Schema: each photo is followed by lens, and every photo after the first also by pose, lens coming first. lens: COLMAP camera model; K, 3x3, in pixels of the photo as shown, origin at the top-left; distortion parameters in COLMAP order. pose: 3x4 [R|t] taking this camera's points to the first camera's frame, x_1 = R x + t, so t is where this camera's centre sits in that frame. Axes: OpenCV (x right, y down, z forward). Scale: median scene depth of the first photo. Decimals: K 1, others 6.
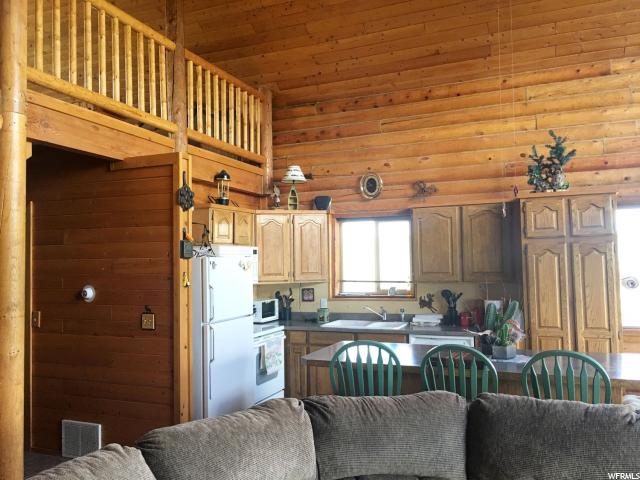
lens RADIAL K [[538.8, 0, 316.4], [0, 538.8, 237.4], [0, 0, 1]] dist [0.047260, -0.054826]
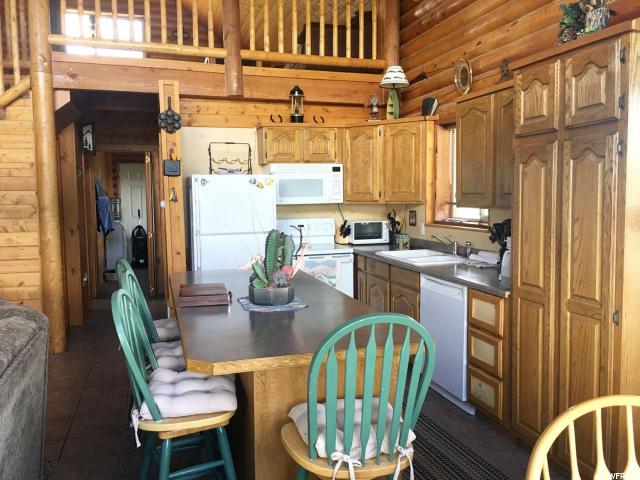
lens RADIAL K [[538.8, 0, 320.6], [0, 538.8, 236.8], [0, 0, 1]] dist [0.047260, -0.054826]
pose [[0.640122, 0.076321, -0.764473, 0.583323], [0.034167, 0.991241, 0.127570, 0.022091], [0.767513, -0.107780, 0.631908, 0.355787]]
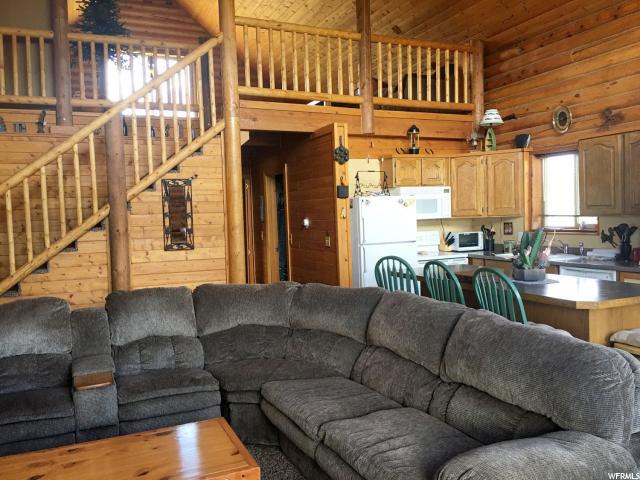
lens RADIAL K [[538.8, 0, 315.9], [0, 538.8, 236.4], [0, 0, 1]] dist [0.047260, -0.054826]
pose [[0.727696, 0.022194, -0.685541, 0.475032], [0.051123, 0.994941, 0.086478, 0.009017], [0.683992, -0.097976, 0.722880, -0.056651]]
